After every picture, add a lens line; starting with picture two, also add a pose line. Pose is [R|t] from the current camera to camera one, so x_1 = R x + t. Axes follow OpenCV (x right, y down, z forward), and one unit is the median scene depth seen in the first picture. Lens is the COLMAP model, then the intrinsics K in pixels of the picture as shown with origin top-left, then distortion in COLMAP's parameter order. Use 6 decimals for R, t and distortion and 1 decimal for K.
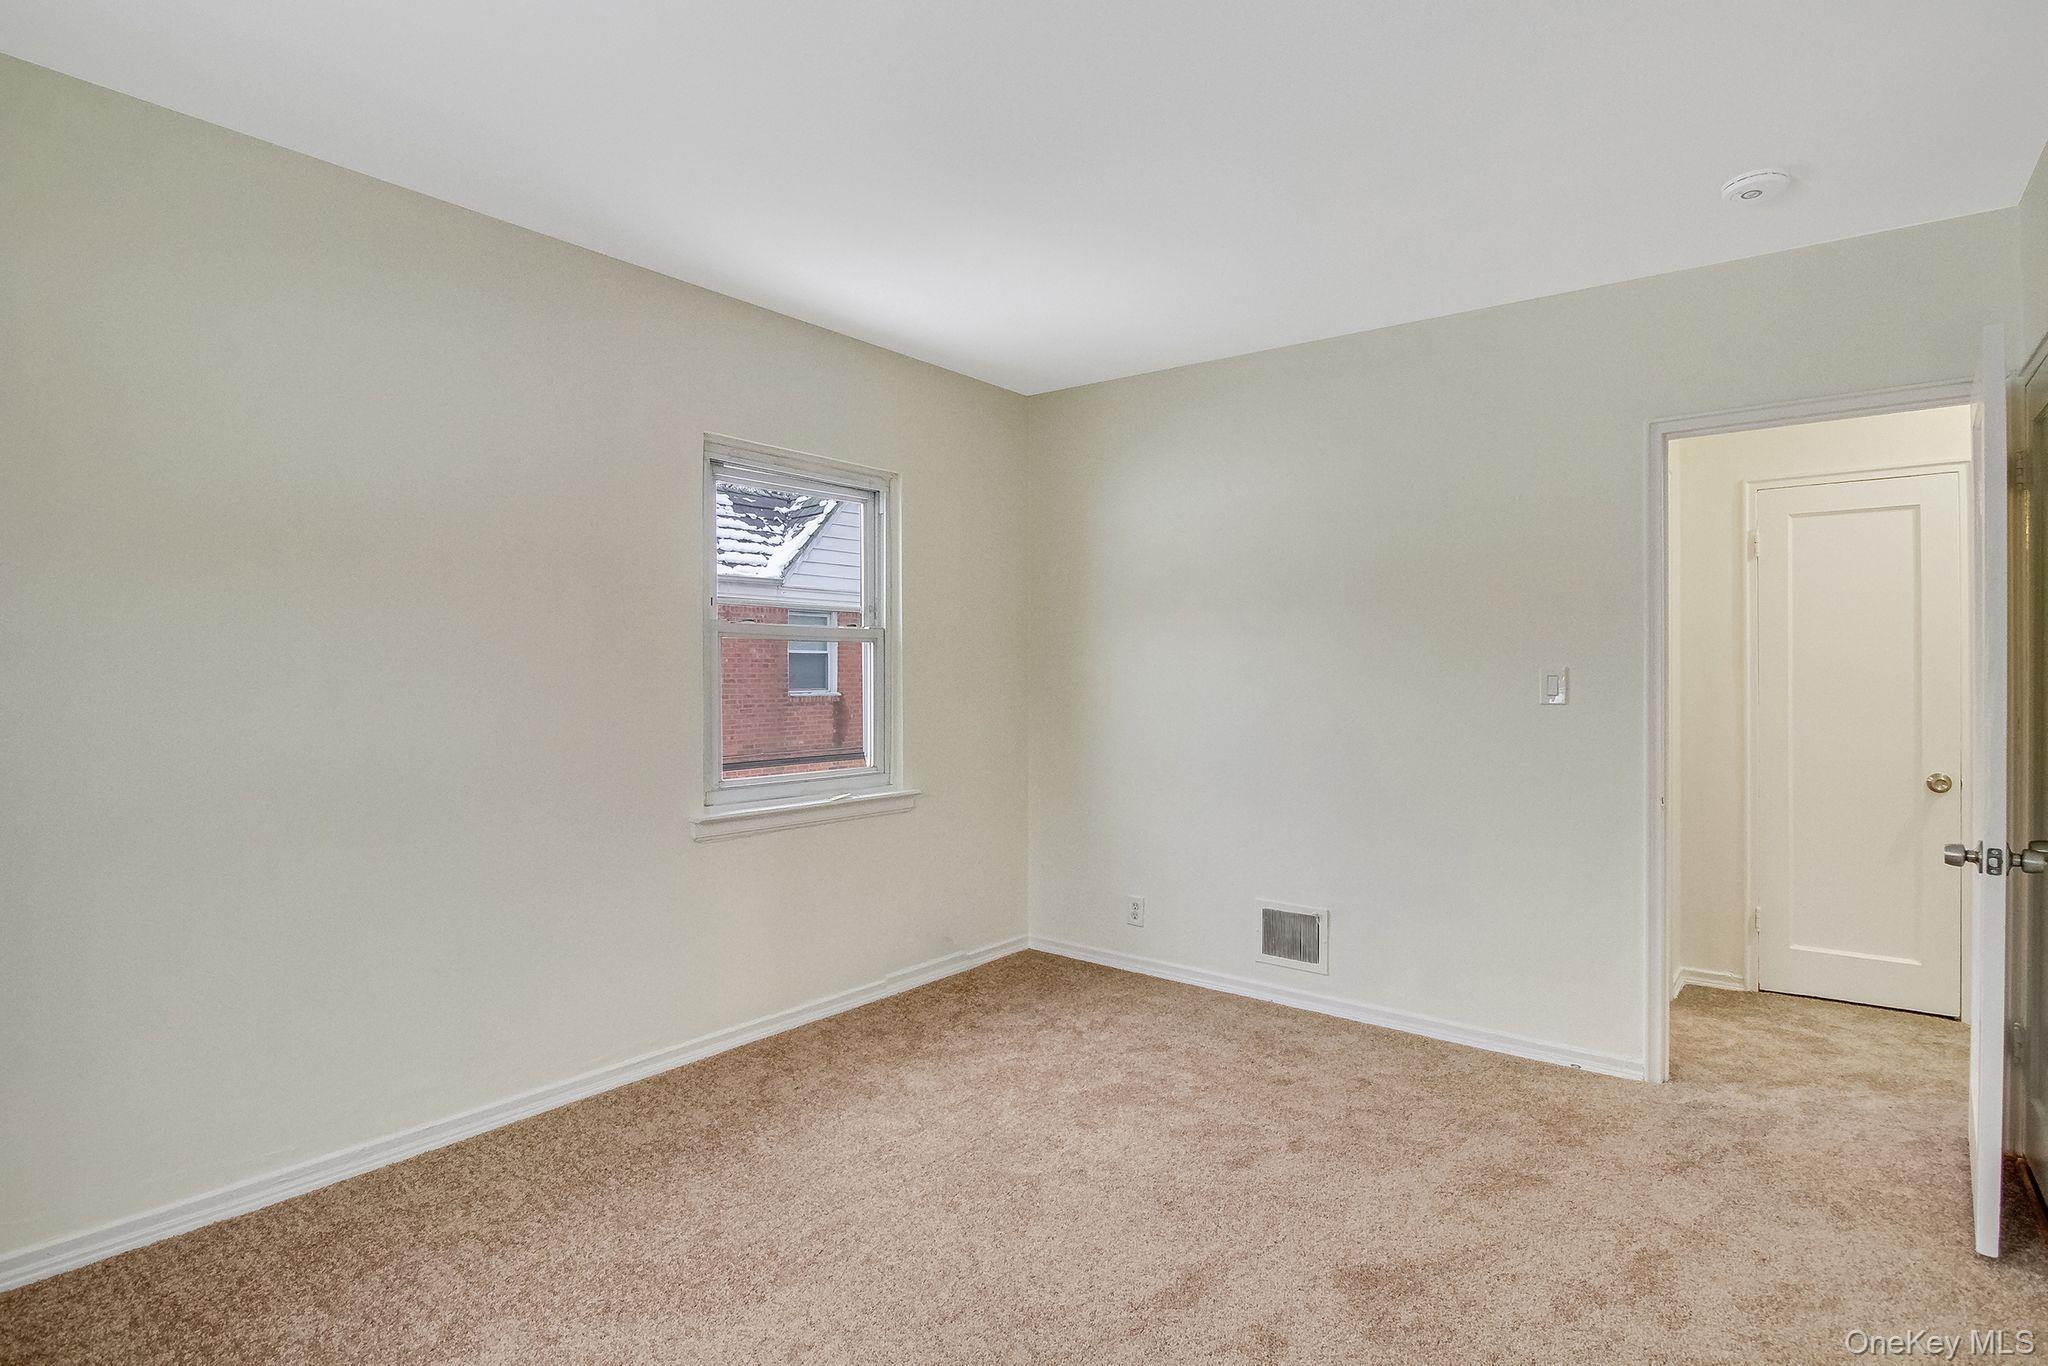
lens RADIAL K [[1031.0, 0, 1030.6], [0, 1031.0, 685.1], [0, 0, 1]] dist [0.001523, -0.000586]
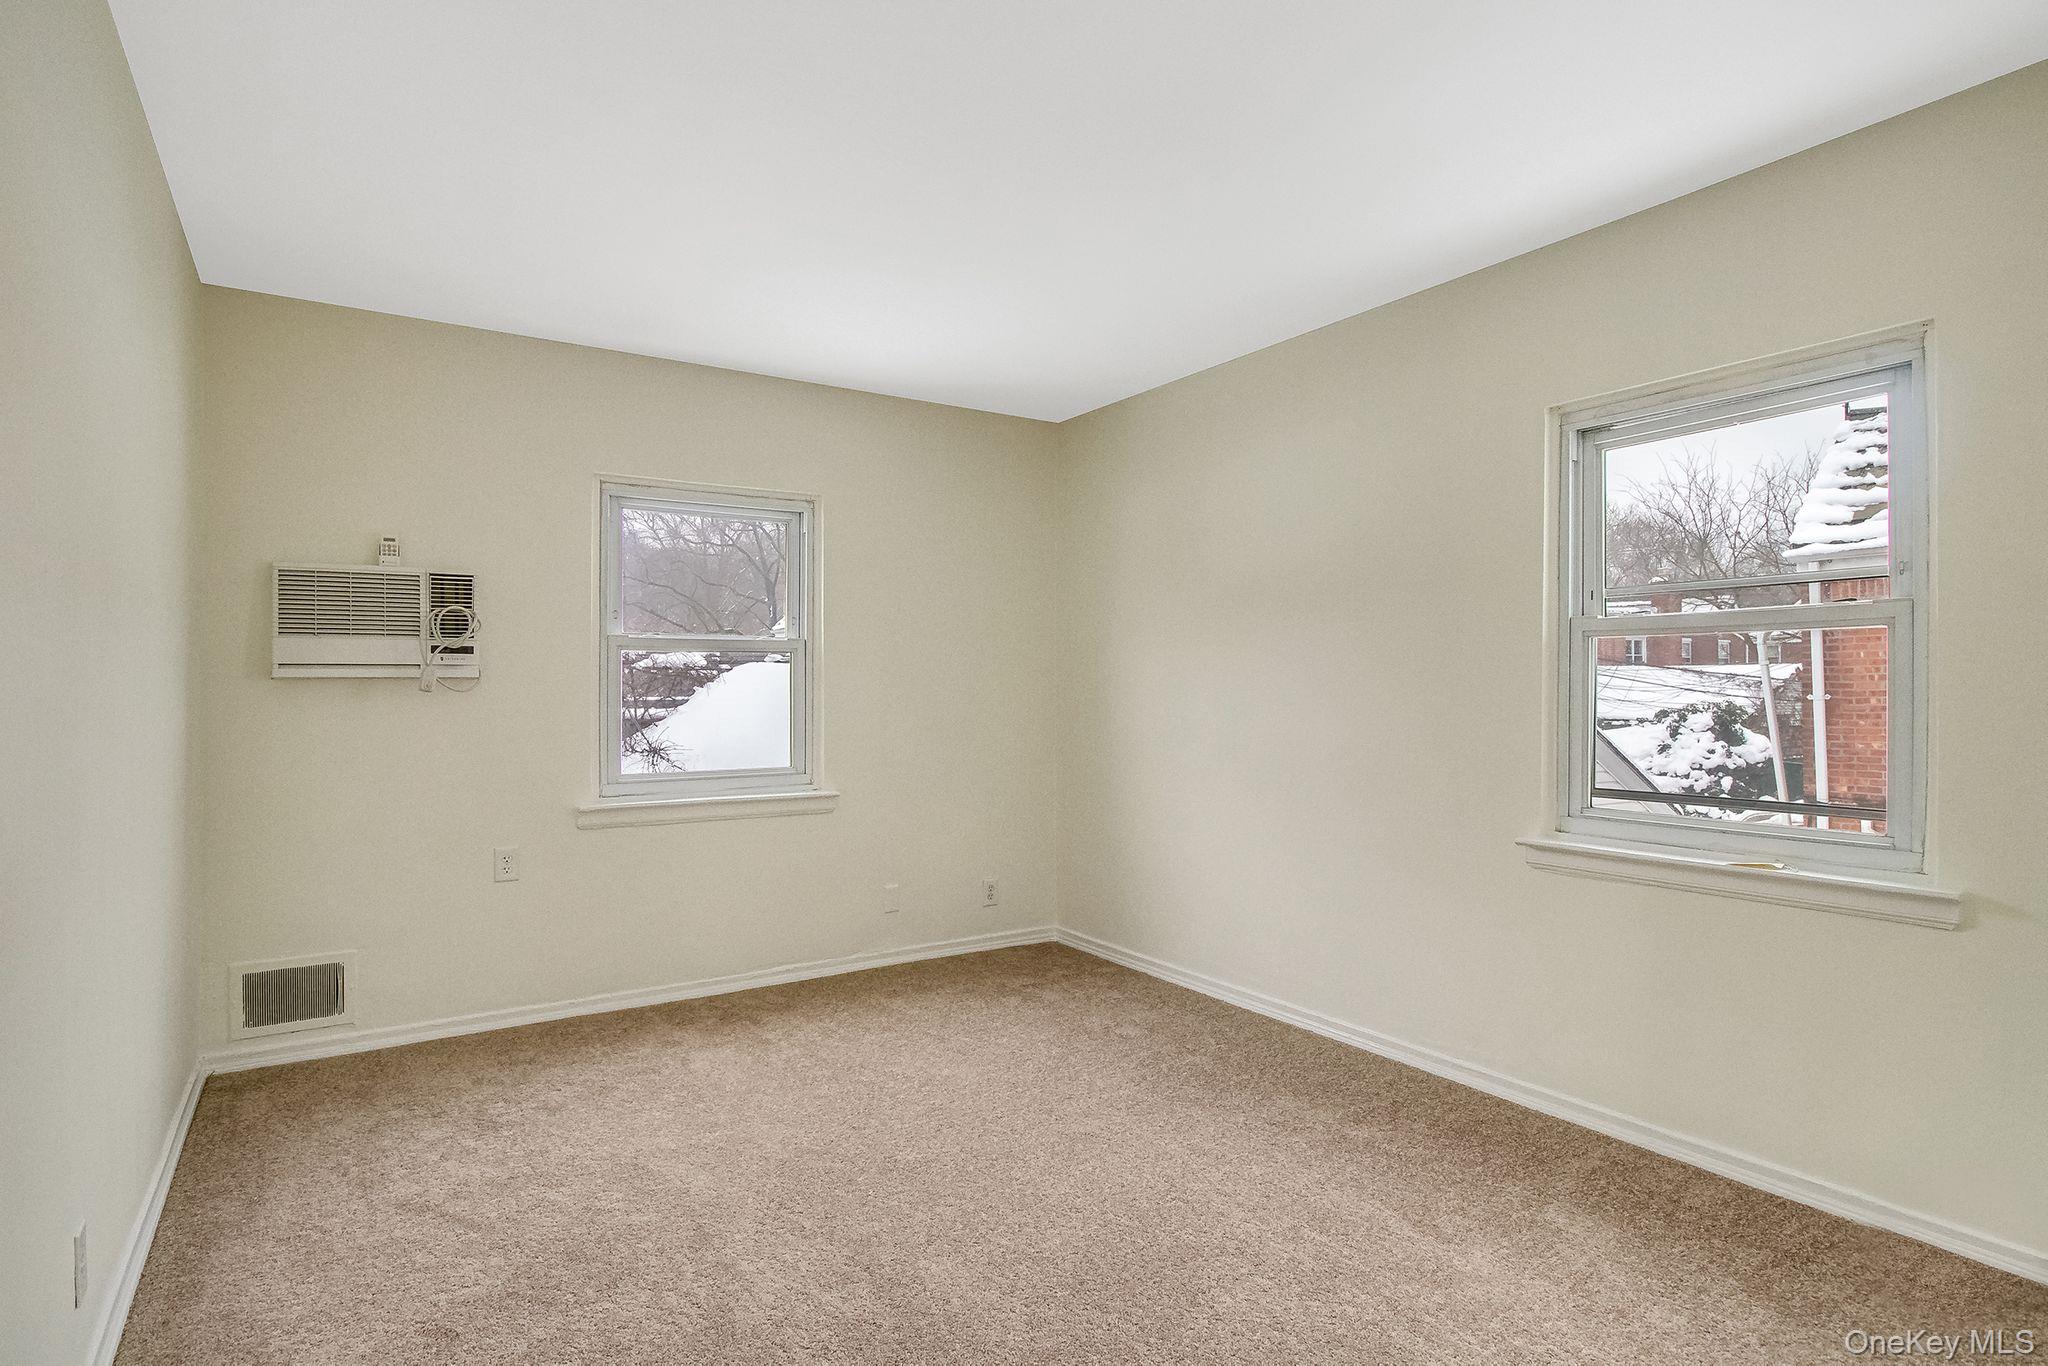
lens RADIAL K [[1031.0, 0, 1030.6], [0, 1031.0, 685.1], [0, 0, 1]] dist [0.001523, -0.000586]
pose [[-0.312506, -0.001951, -0.949914, 0.667193], [-0.002670, 0.999996, -0.001175, -0.005248], [0.949912, 0.002169, -0.312510, 0.856022]]
